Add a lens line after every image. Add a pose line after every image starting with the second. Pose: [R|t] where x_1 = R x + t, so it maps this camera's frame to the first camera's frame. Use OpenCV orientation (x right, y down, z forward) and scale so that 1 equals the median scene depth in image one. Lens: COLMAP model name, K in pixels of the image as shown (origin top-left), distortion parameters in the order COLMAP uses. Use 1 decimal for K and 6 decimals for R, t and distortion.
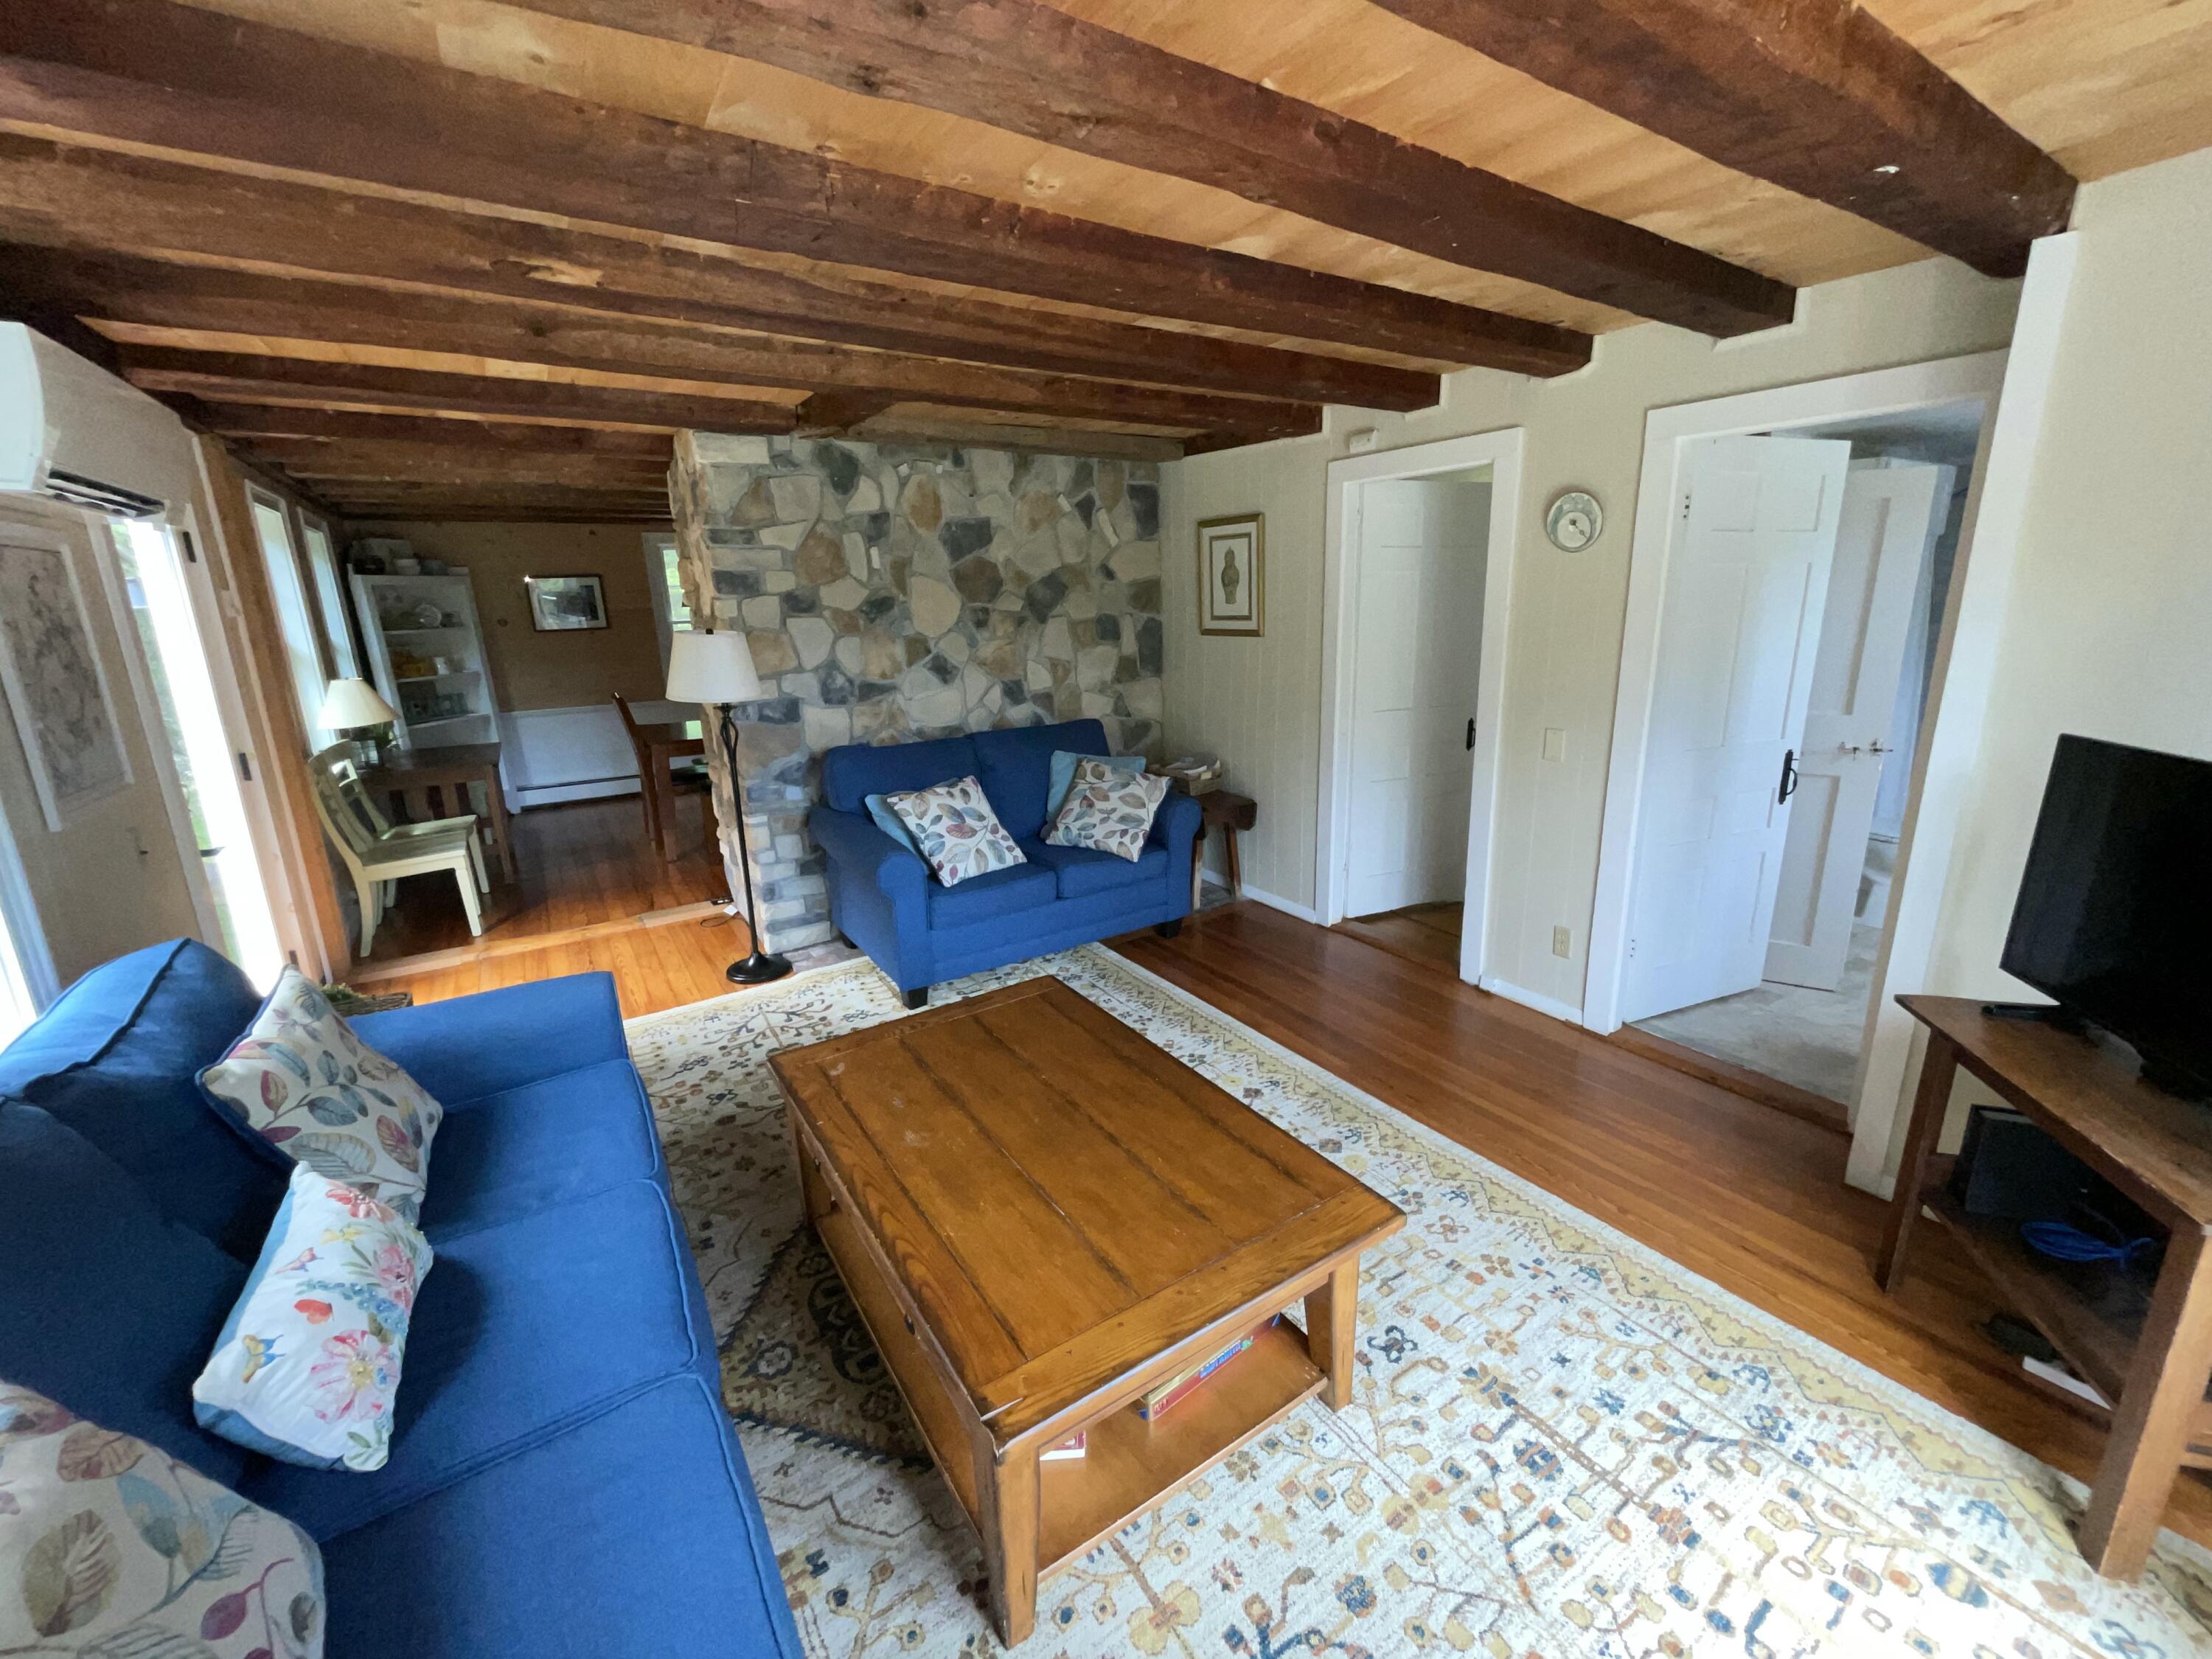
lens RADIAL K [[893.6, 0, 1105.2], [0, 893.6, 821.5], [0, 0, 1]] dist [0.000953, 0.000299]
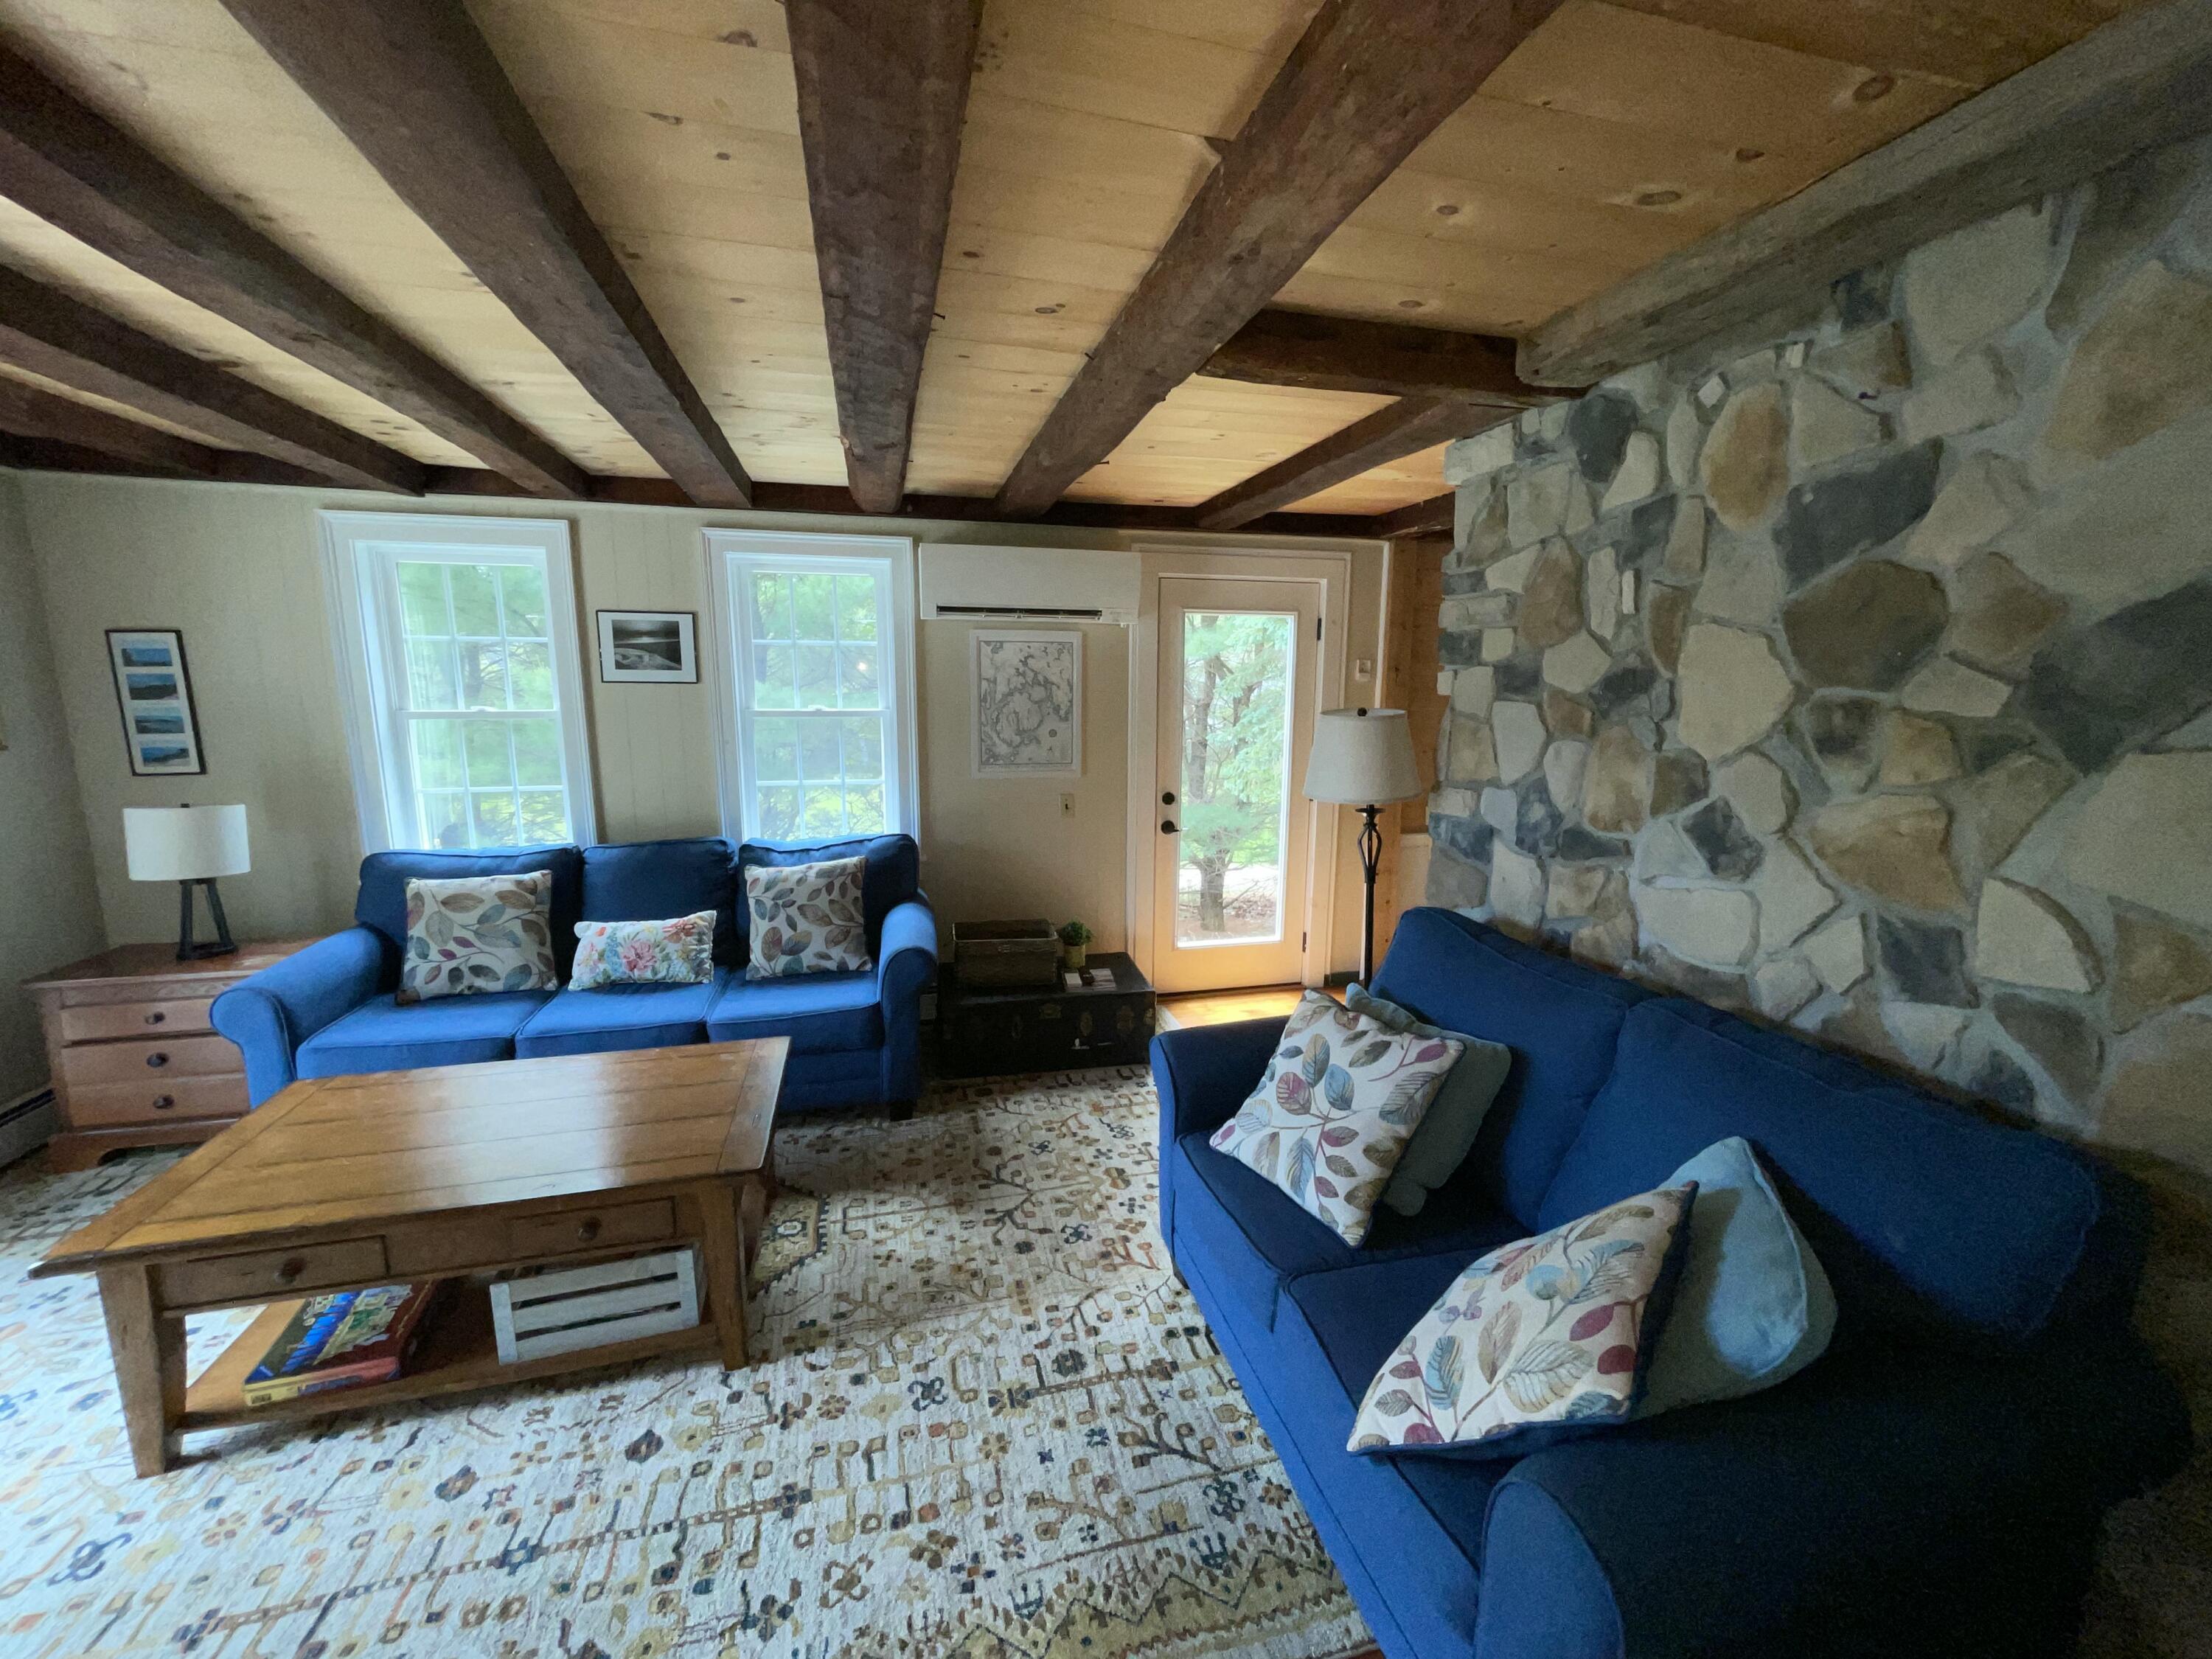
lens RADIAL K [[895.7, 0, 1105.4], [0, 895.7, 823.7], [0, 0, 1]] dist [0.001684, -0.000739]
pose [[-0.314096, 0.170876, -0.933887, 0.457036], [-0.230221, 0.940601, 0.249535, -0.323770], [0.921055, 0.293378, -0.256100, 1.256014]]
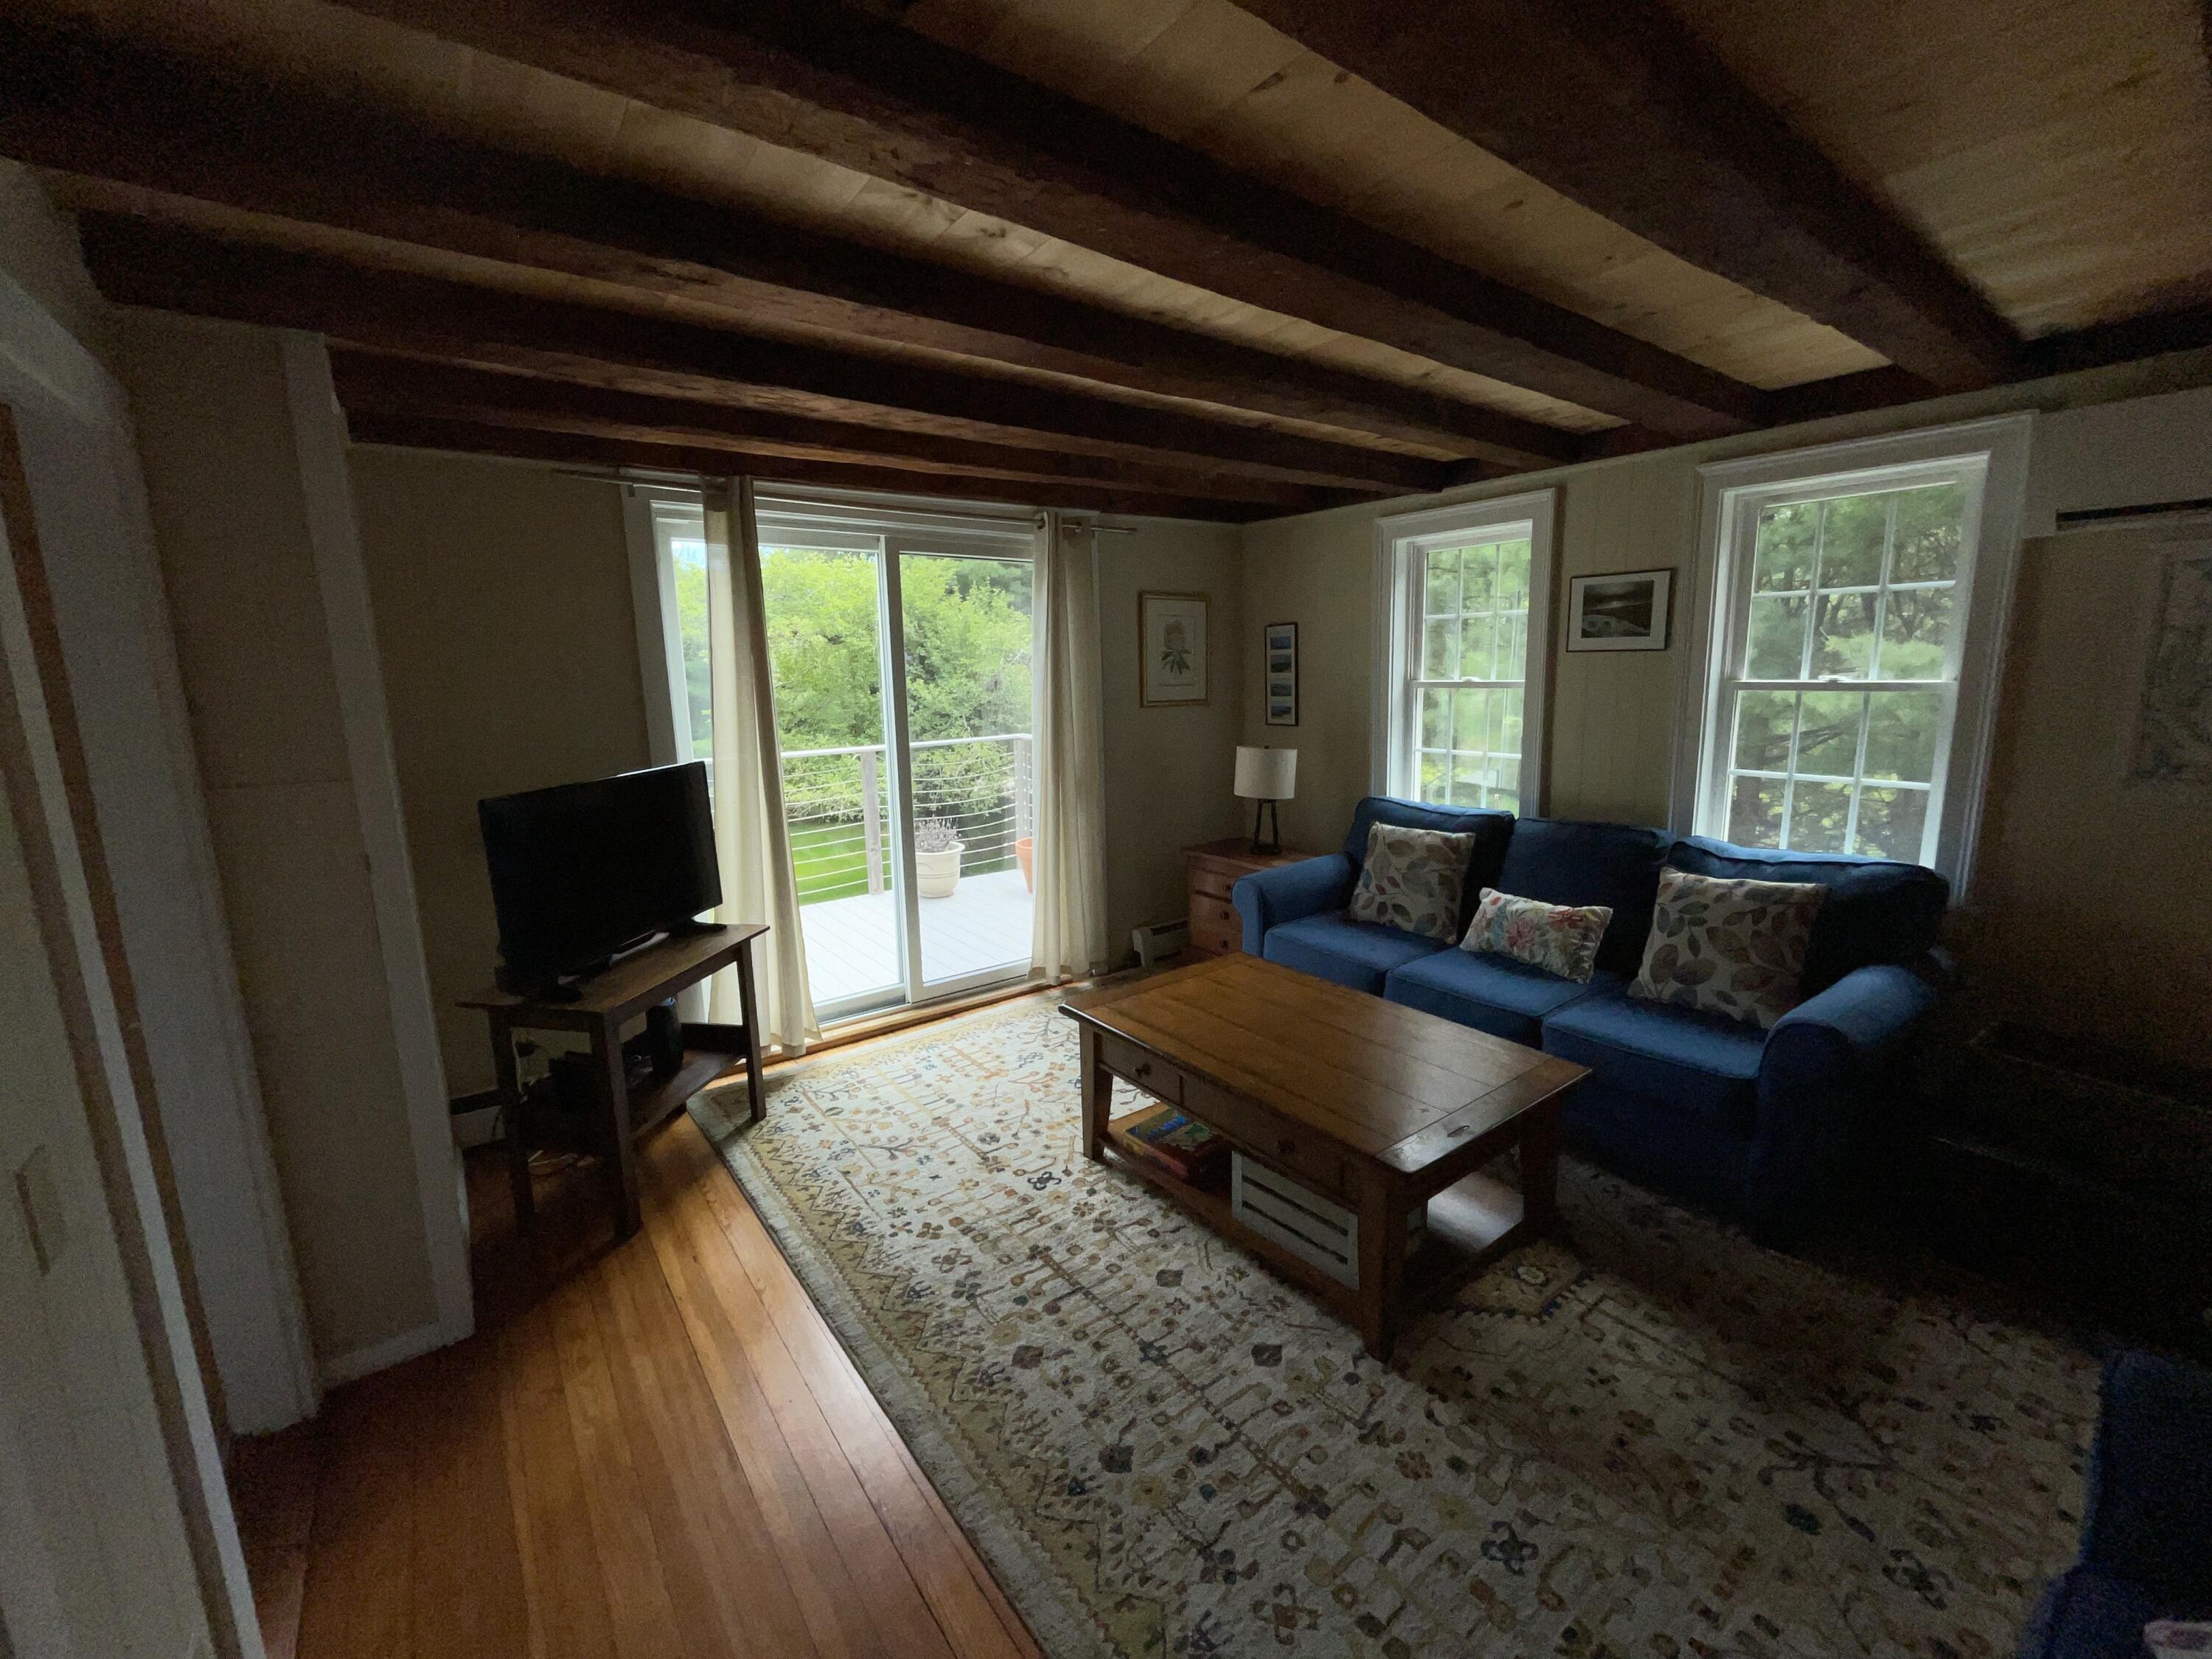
lens RADIAL K [[894.8, 0, 1104.9], [0, 894.8, 823.7], [0, 0, 1]] dist [-0.002644, -0.000054]
pose [[-0.996468, 0.060571, -0.058162, 0.182617], [0.031120, 0.909667, 0.414170, -0.344721], [0.077995, 0.410897, -0.908339, 1.376236]]
